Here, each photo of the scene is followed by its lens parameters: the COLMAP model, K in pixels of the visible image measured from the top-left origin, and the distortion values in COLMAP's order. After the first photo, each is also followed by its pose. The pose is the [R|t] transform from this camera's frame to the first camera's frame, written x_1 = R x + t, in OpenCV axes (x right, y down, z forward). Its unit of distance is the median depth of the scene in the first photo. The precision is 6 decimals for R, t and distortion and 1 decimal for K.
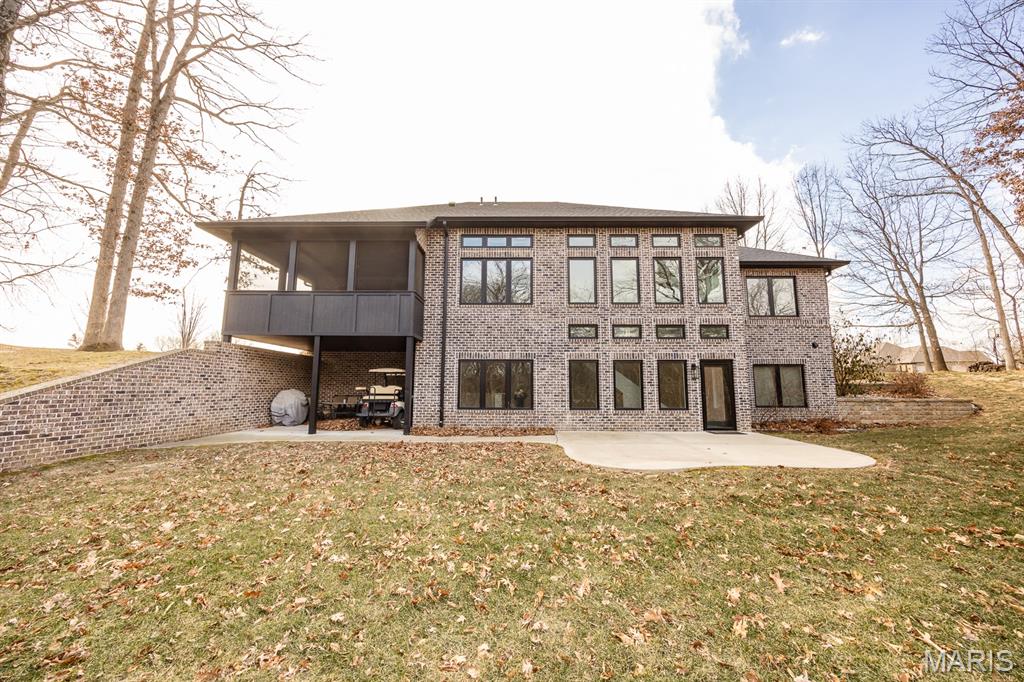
lens RADIAL K [[392.3, 0, 512.0], [0, 392.3, 341.0], [0, 0, 1]] dist [-0.008589, 0.000010]
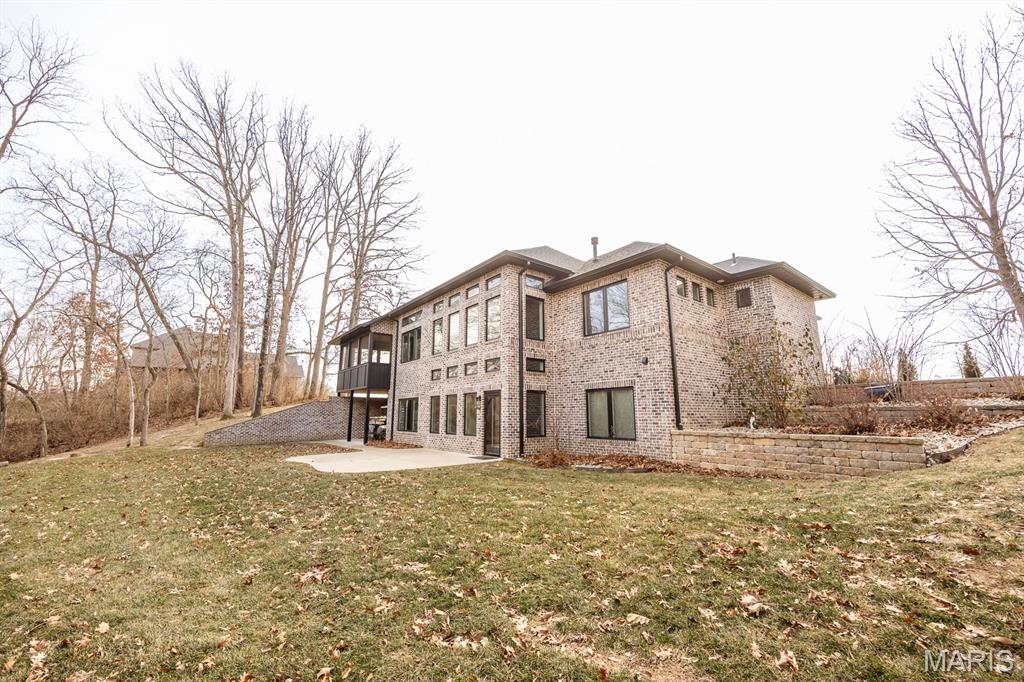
lens RADIAL K [[392.3, 0, 512.0], [0, 392.3, 341.0], [0, 0, 1]] dist [-0.008589, 0.000010]
pose [[0.632489, -0.152854, -0.759337, 1.390392], [0.094143, 0.988237, -0.120515, 0.047547], [0.768827, 0.004739, 0.639439, 0.338722]]
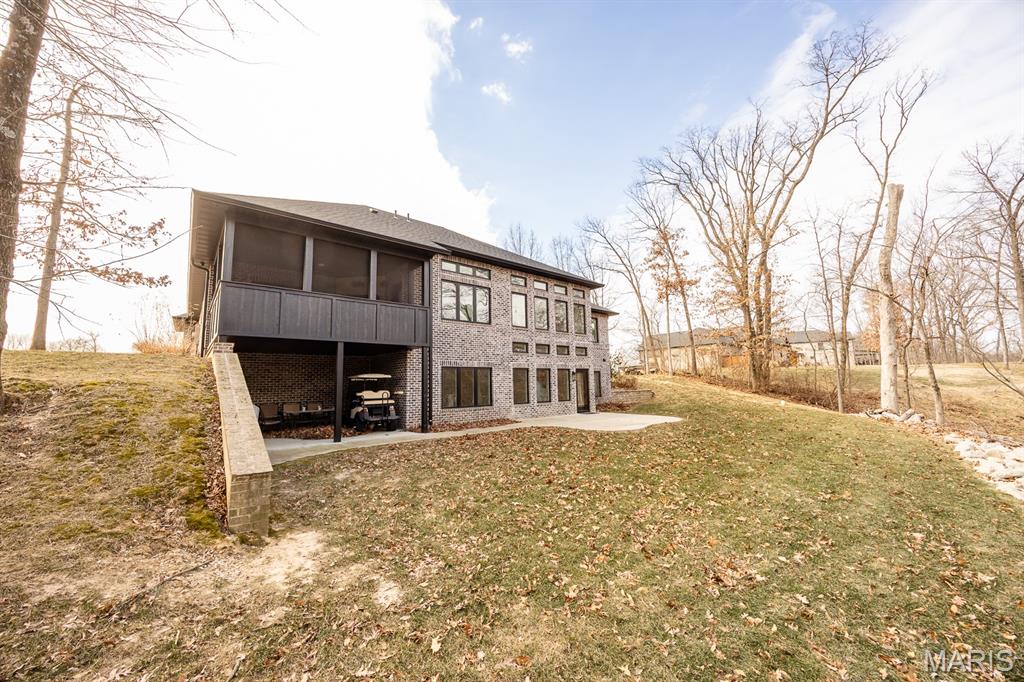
lens RADIAL K [[392.3, 0, 512.0], [0, 392.3, 341.0], [0, 0, 1]] dist [-0.008589, 0.000010]
pose [[0.749349, 0.055172, 0.659872, -0.755514], [-0.055546, 0.998248, -0.020385, -0.017178], [-0.659841, -0.021378, 0.751101, -0.017996]]
